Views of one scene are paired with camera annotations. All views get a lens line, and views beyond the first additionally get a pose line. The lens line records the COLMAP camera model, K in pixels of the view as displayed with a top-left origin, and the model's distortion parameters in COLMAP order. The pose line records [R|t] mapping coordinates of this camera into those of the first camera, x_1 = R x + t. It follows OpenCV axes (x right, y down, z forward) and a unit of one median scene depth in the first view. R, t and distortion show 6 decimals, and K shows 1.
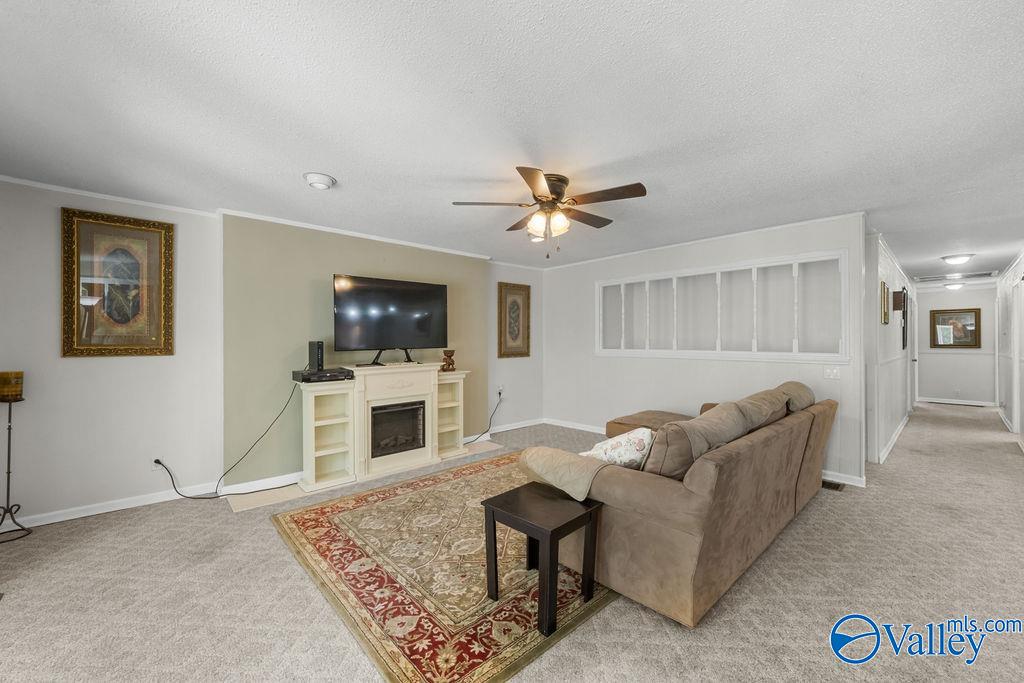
lens RADIAL K [[403.0, 0, 508.4], [0, 403.0, 341.1], [0, 0, 1]] dist [-0.002296, -0.000205]
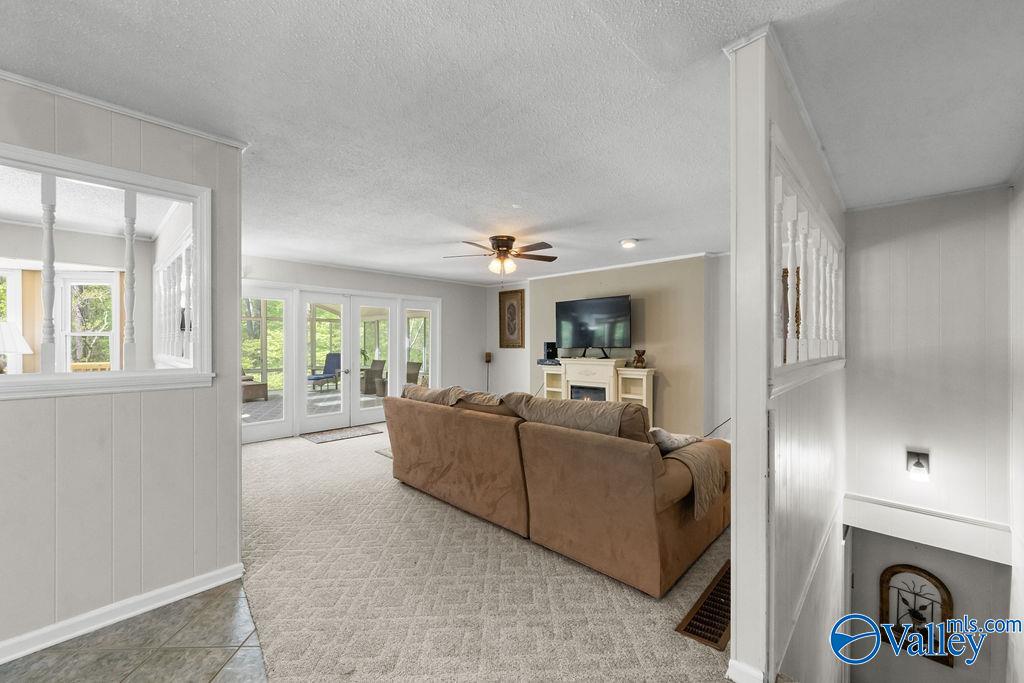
lens RADIAL K [[403.0, 0, 508.4], [0, 403.0, 341.1], [0, 0, 1]] dist [-0.002296, -0.000205]
pose [[0.070772, 0.001218, -0.997492, 1.375898], [0.008399, 0.999963, 0.001817, -0.010369], [0.997457, -0.008507, 0.070759, 0.766848]]
